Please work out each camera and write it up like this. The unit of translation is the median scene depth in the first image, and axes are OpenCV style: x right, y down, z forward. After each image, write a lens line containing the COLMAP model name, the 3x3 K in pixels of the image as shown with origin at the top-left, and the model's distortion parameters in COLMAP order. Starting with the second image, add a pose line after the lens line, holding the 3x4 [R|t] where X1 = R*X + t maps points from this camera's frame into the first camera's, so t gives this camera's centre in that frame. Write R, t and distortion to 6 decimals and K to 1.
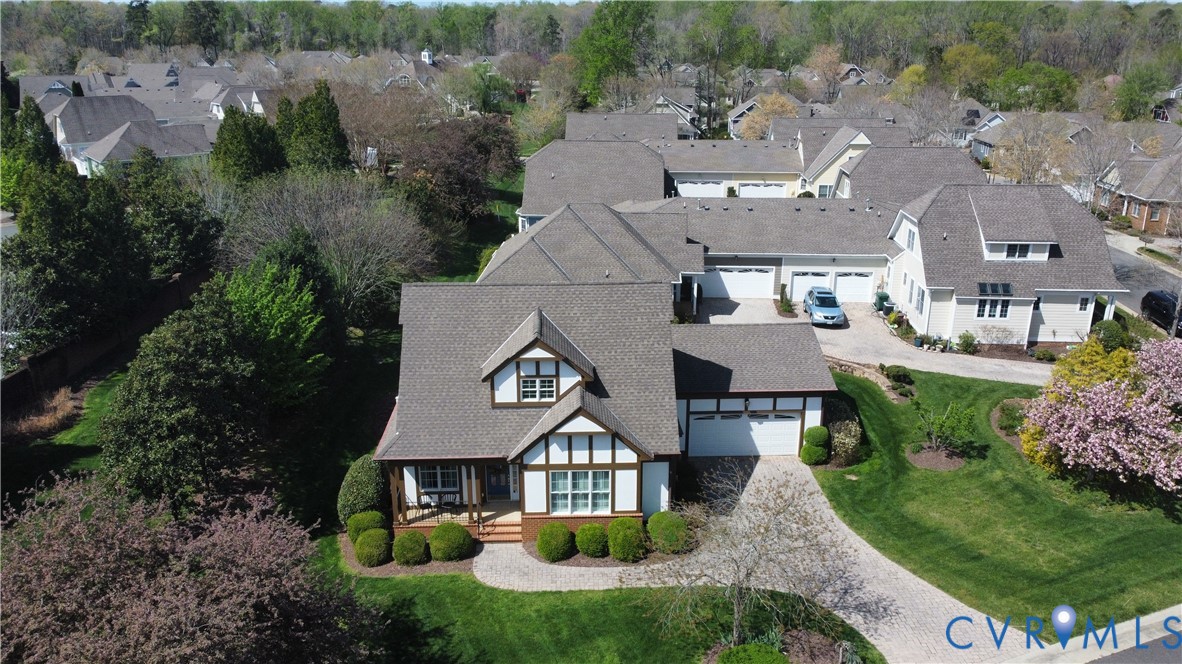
lens RADIAL K [[893.7, 0, 594.7], [0, 893.7, 331.7], [0, 0, 1]] dist [0.001919, -0.010416]
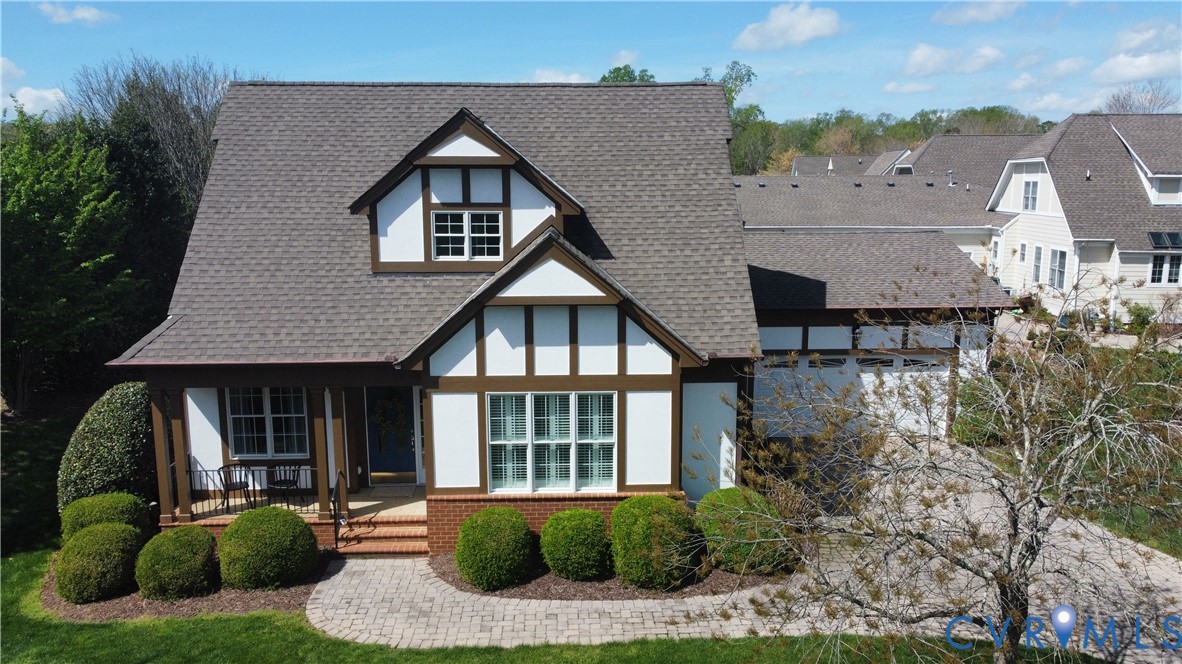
lens RADIAL K [[893.7, 0, 592.2], [0, 893.7, 334.3], [0, 0, 1]] dist [0.001919, -0.010416]
pose [[0.999997, -0.002563, -0.000558, 0.005388], [0.002450, 0.988683, -0.149999, 0.193067], [0.000937, 0.149997, 0.988686, 0.523795]]
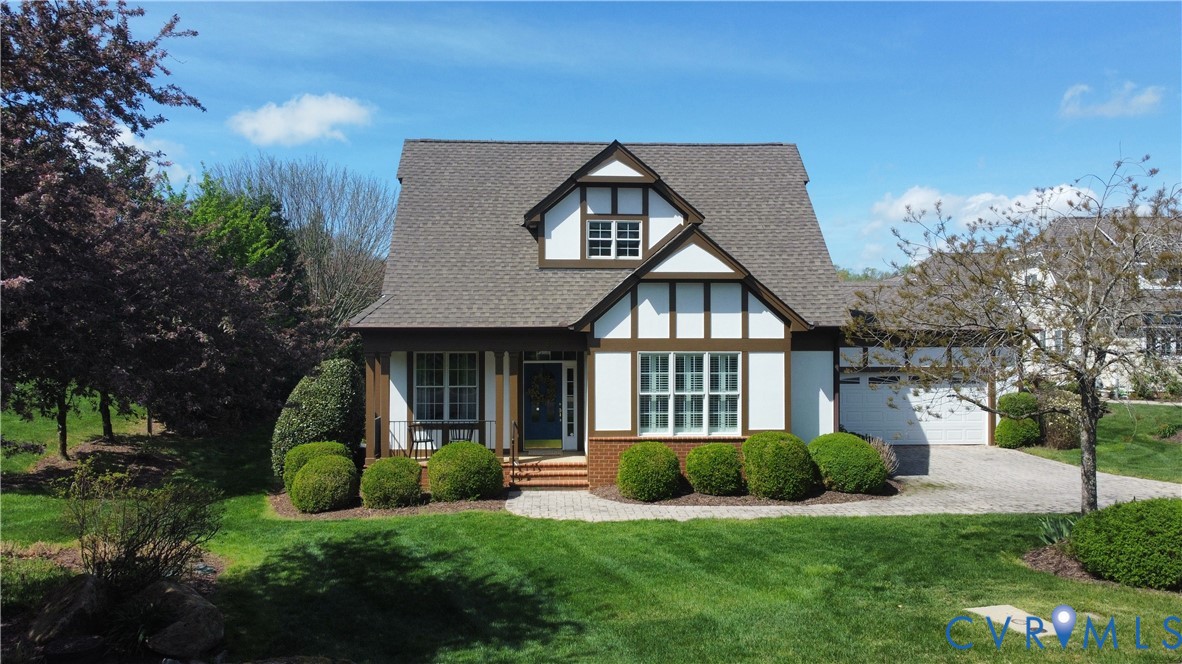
lens RADIAL K [[893.7, 0, 592.2], [0, 893.7, 331.9], [0, 0, 1]] dist [0.001919, -0.010416]
pose [[0.999936, -0.000720, 0.011301, -0.086076], [0.004333, 0.946357, -0.323092, 0.328810], [-0.010462, 0.323121, 0.946300, 0.431126]]
